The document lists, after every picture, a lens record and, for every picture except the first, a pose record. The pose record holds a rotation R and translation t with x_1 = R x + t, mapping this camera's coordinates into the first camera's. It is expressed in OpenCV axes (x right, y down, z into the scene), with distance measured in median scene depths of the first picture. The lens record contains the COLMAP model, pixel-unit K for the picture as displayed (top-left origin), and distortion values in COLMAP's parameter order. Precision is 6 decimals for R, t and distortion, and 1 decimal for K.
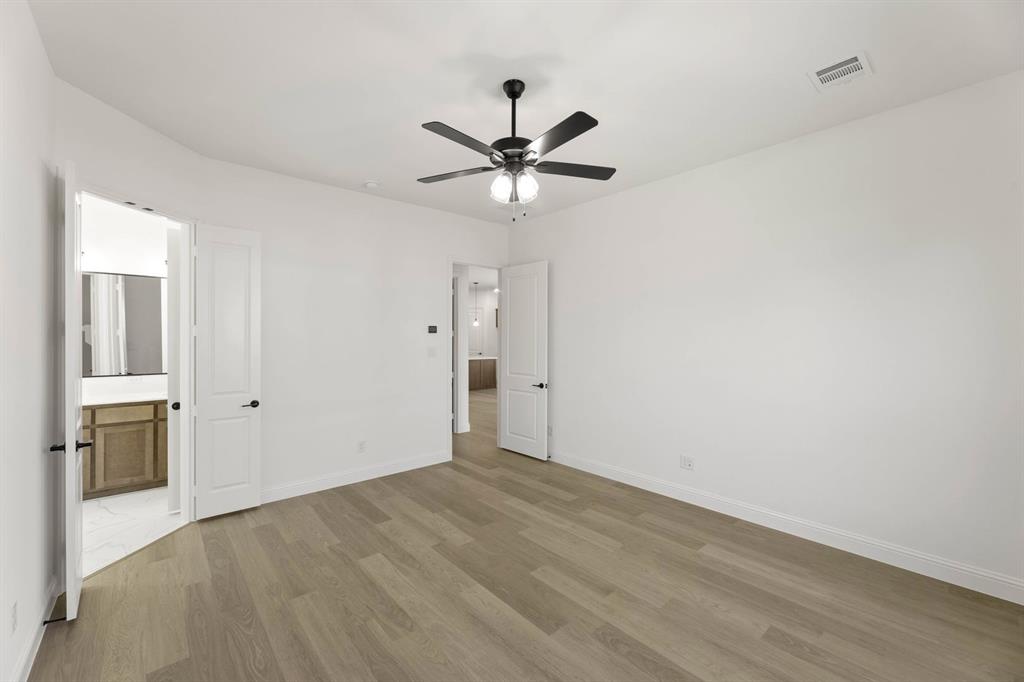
lens RADIAL K [[411.3, 0, 508.2], [0, 411.3, 339.3], [0, 0, 1]] dist [0.000601, 0.000126]
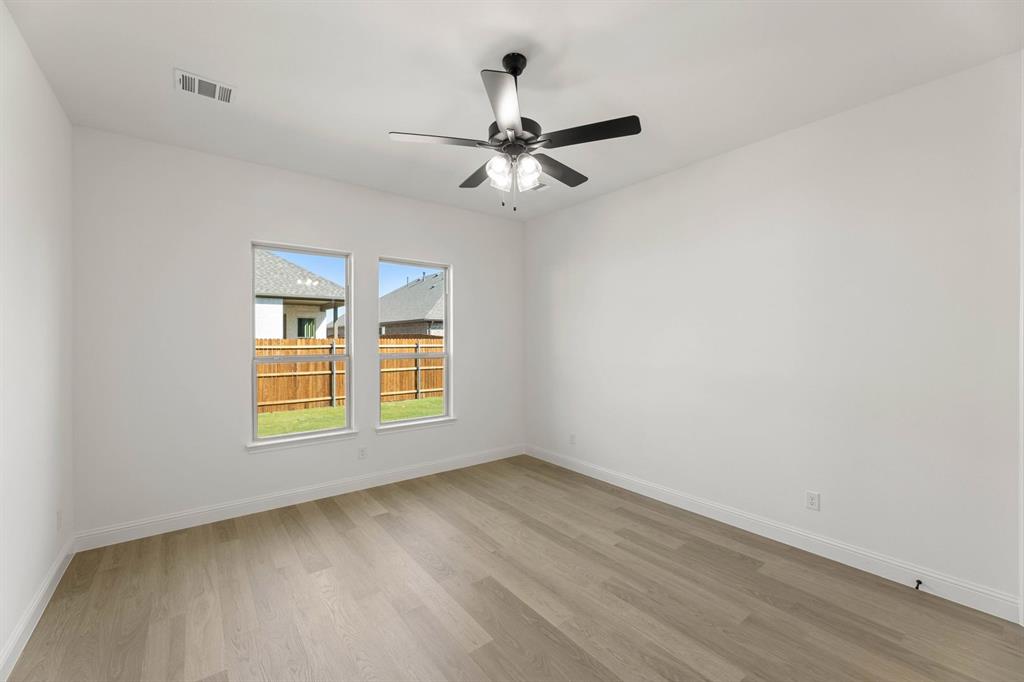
lens RADIAL K [[411.3, 0, 508.2], [0, 411.3, 339.3], [0, 0, 1]] dist [0.000601, 0.000126]
pose [[-0.998084, 0.001821, 0.061851, -0.028028], [0.002323, 0.999965, 0.008041, -0.010923], [-0.061835, 0.008170, -0.998053, 1.947594]]
